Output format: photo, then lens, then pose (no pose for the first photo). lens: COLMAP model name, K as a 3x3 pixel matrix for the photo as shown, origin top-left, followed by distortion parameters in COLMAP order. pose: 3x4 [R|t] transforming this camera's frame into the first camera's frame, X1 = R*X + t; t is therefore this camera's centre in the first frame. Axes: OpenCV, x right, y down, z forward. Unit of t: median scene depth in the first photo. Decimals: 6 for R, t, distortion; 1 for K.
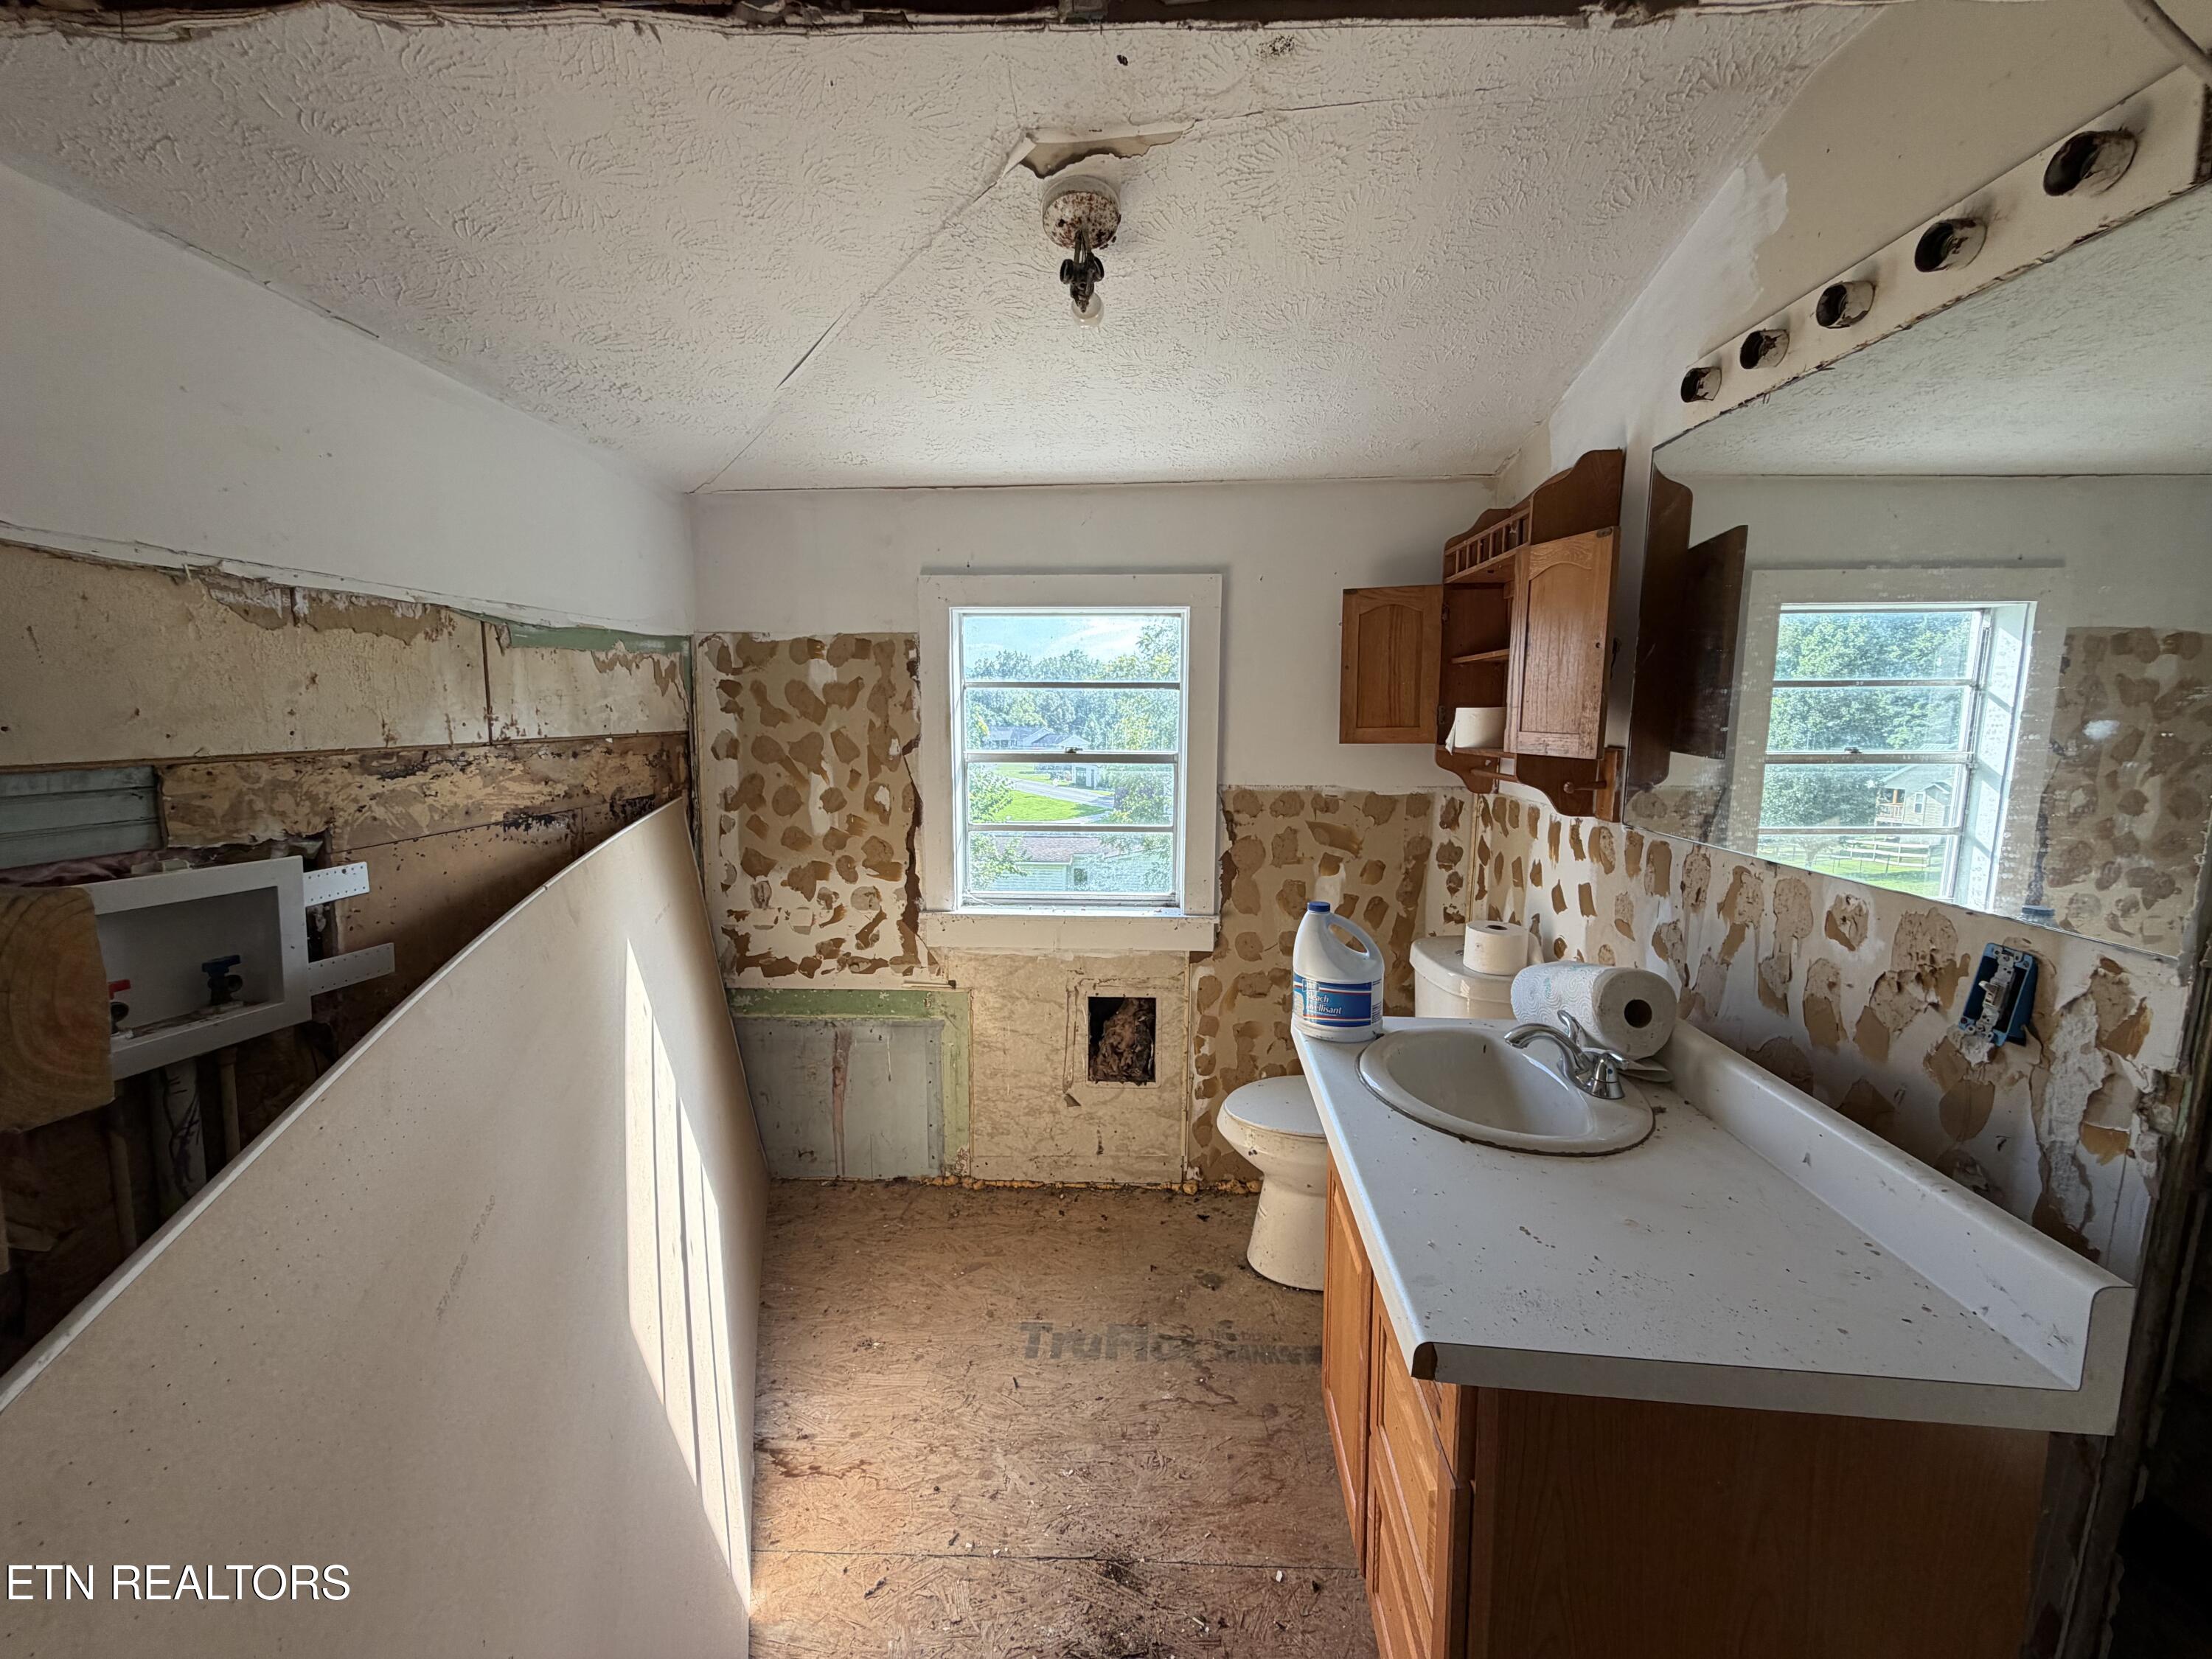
lens RADIAL K [[882.1, 0, 1093.1], [0, 882.1, 827.3], [0, 0, 1]] dist [-0.001301, 0.000495]
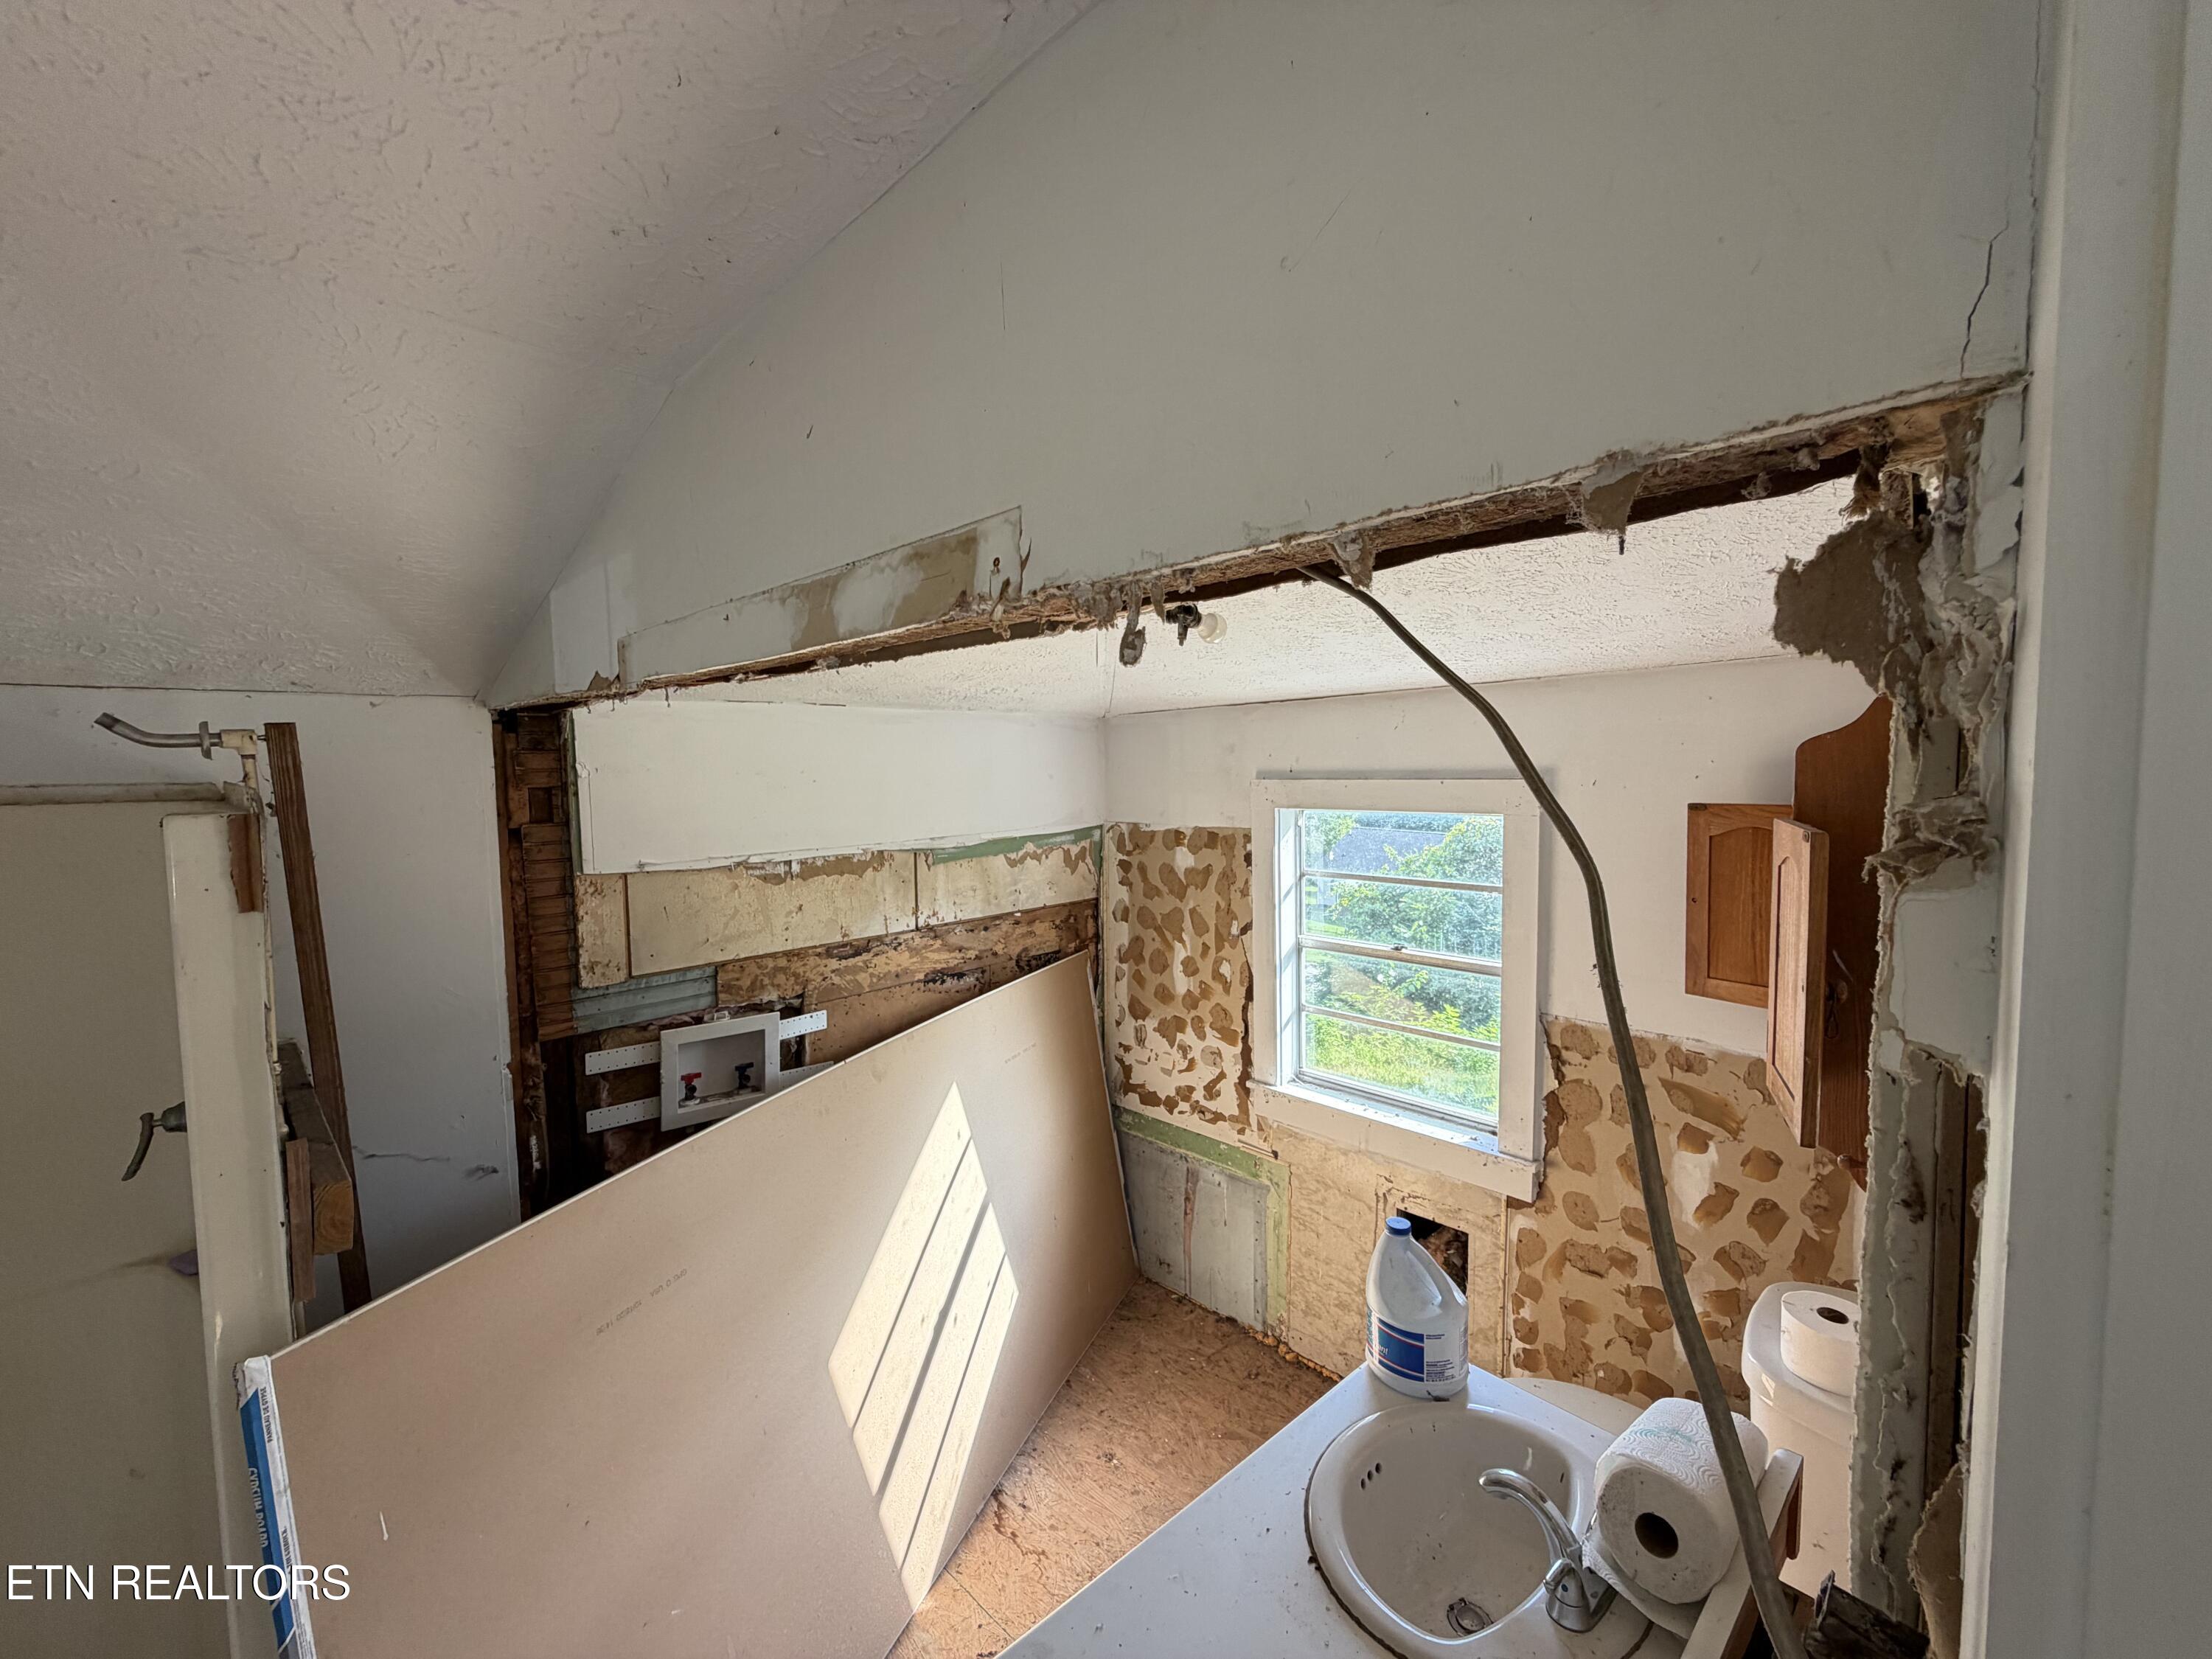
lens RADIAL K [[882.1, 0, 1093.1], [0, 882.1, 827.3], [0, 0, 1]] dist [-0.001301, 0.000495]
pose [[0.738985, 0.032900, -0.672918, 0.396222], [-0.070988, 0.997049, -0.029210, -0.174947], [0.669971, 0.069355, 0.739140, 0.045533]]
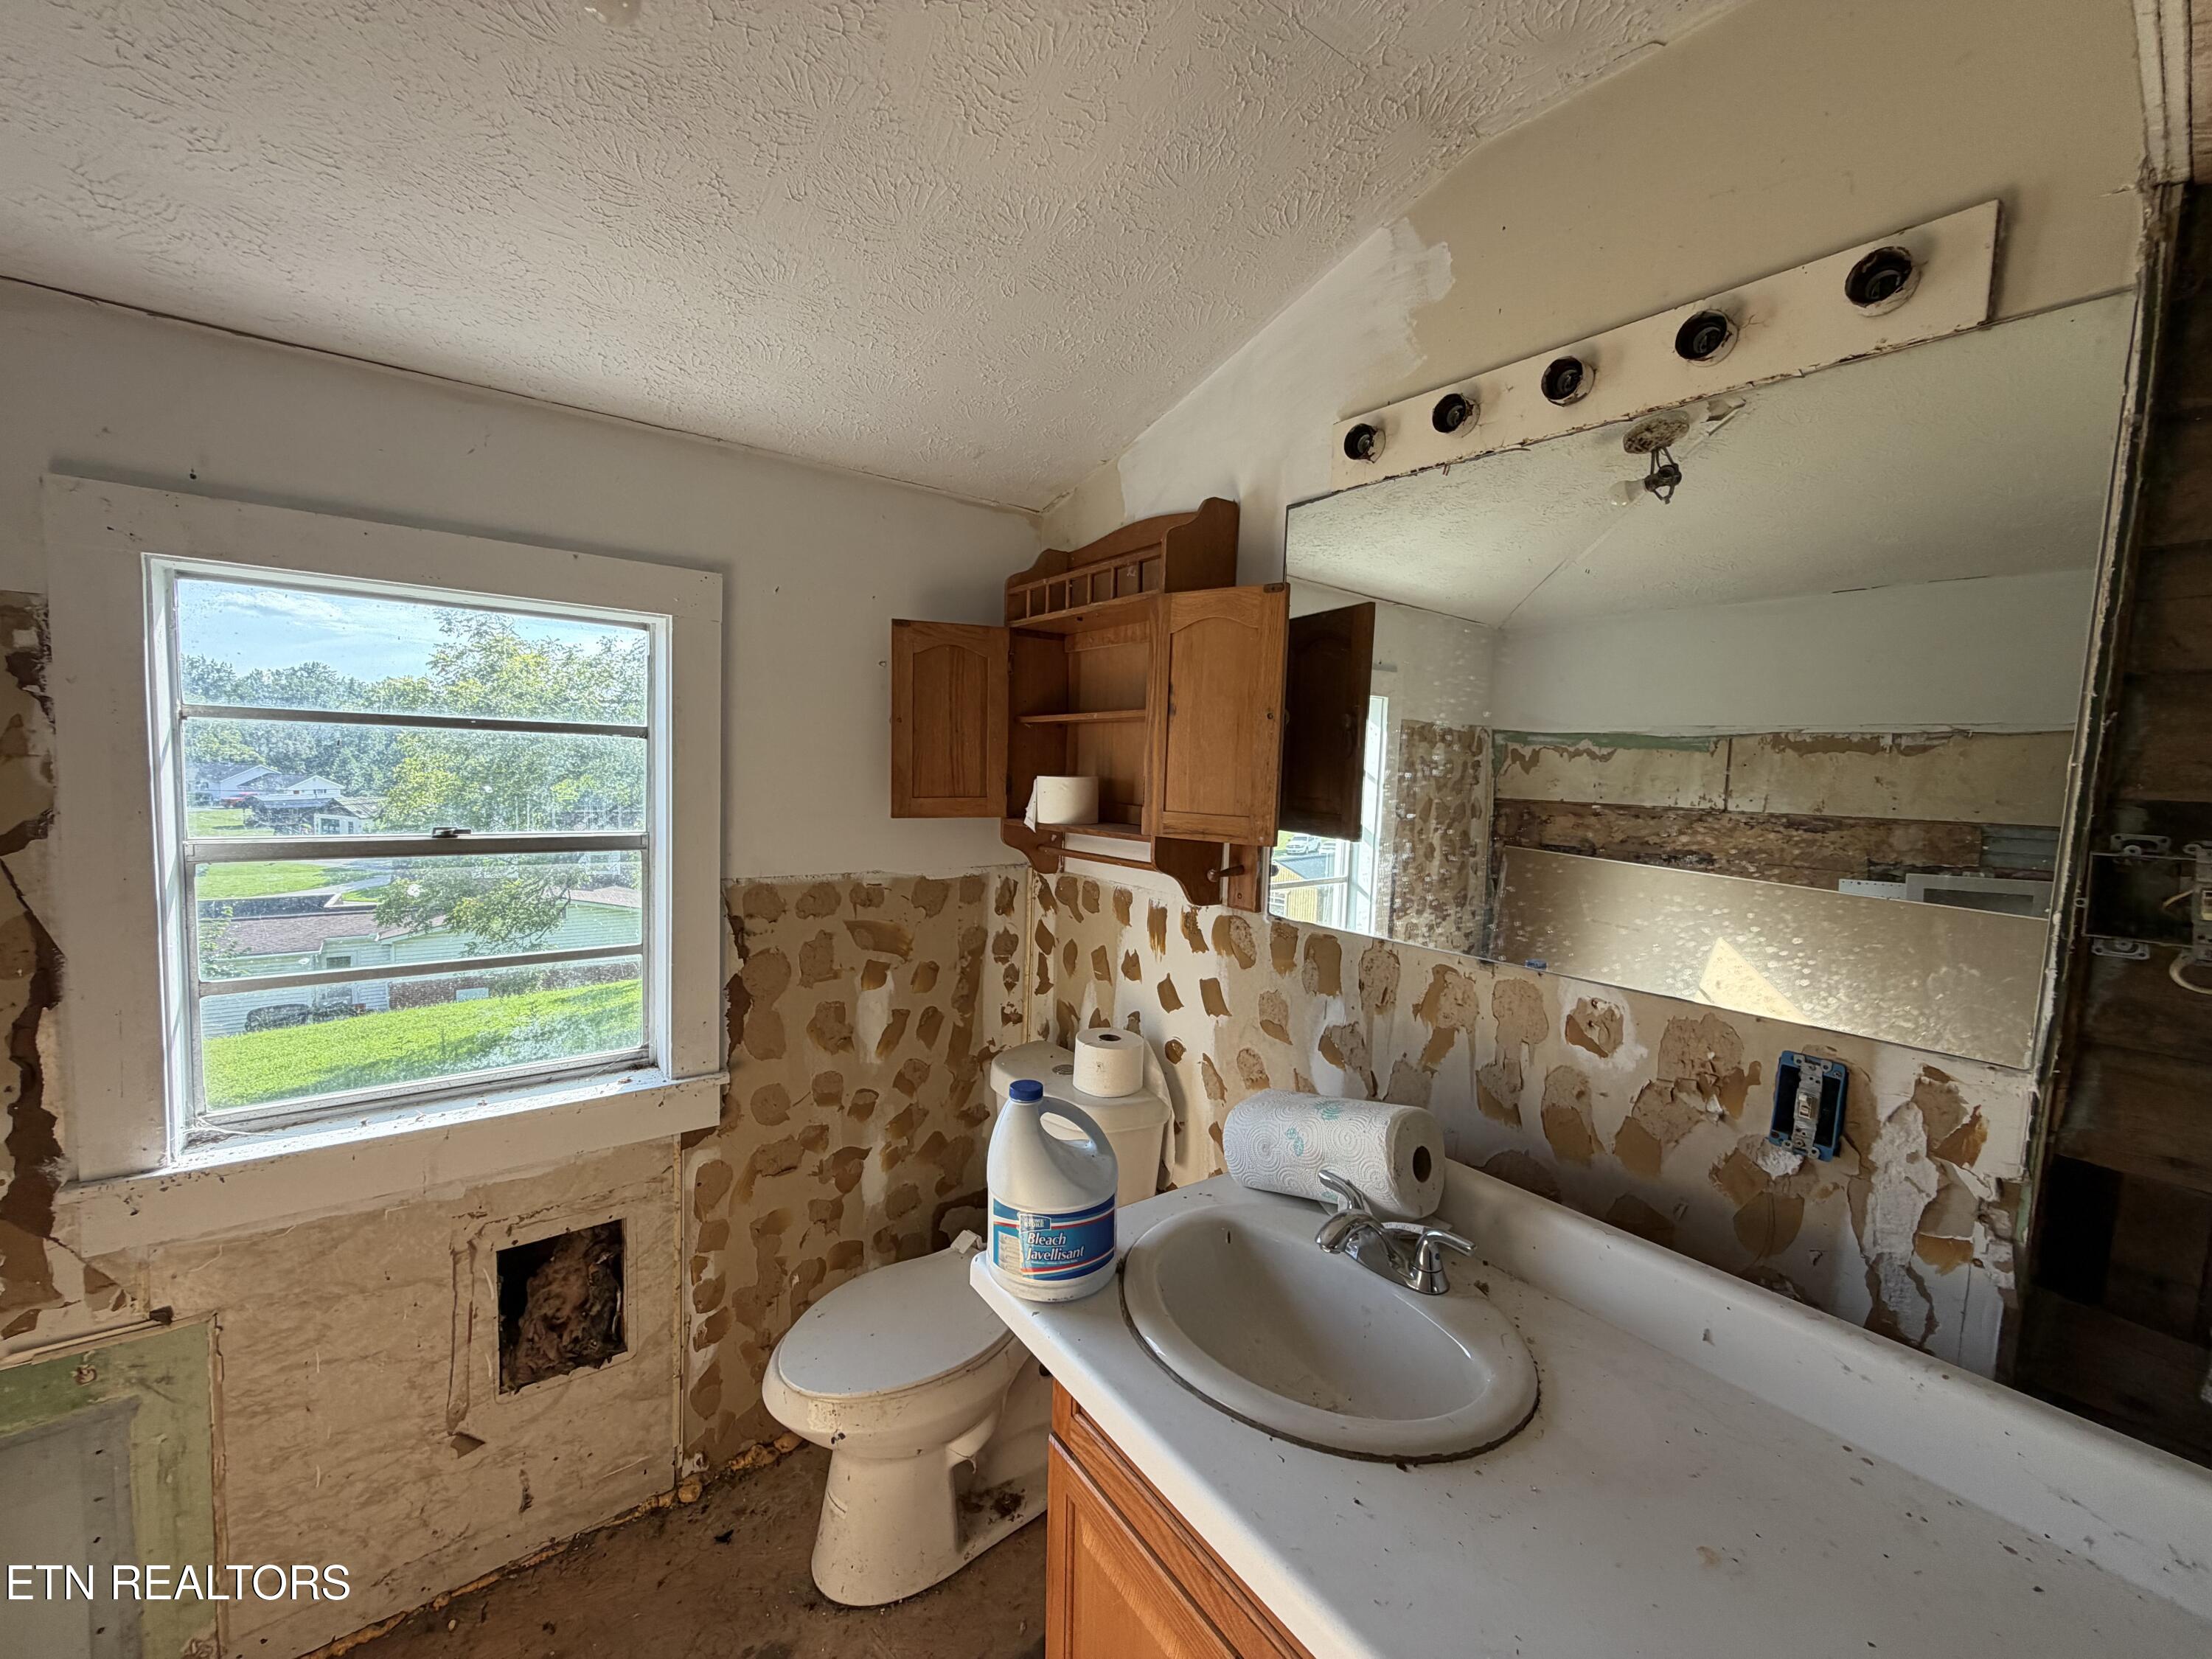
lens RADIAL K [[882.1, 0, 1093.1], [0, 882.1, 827.3], [0, 0, 1]] dist [-0.001301, 0.000495]
pose [[0.764134, -0.023524, 0.644629, -0.076973], [0.056504, 0.997935, -0.030562, -0.051437], [-0.642579, 0.059777, 0.763884, 0.290778]]
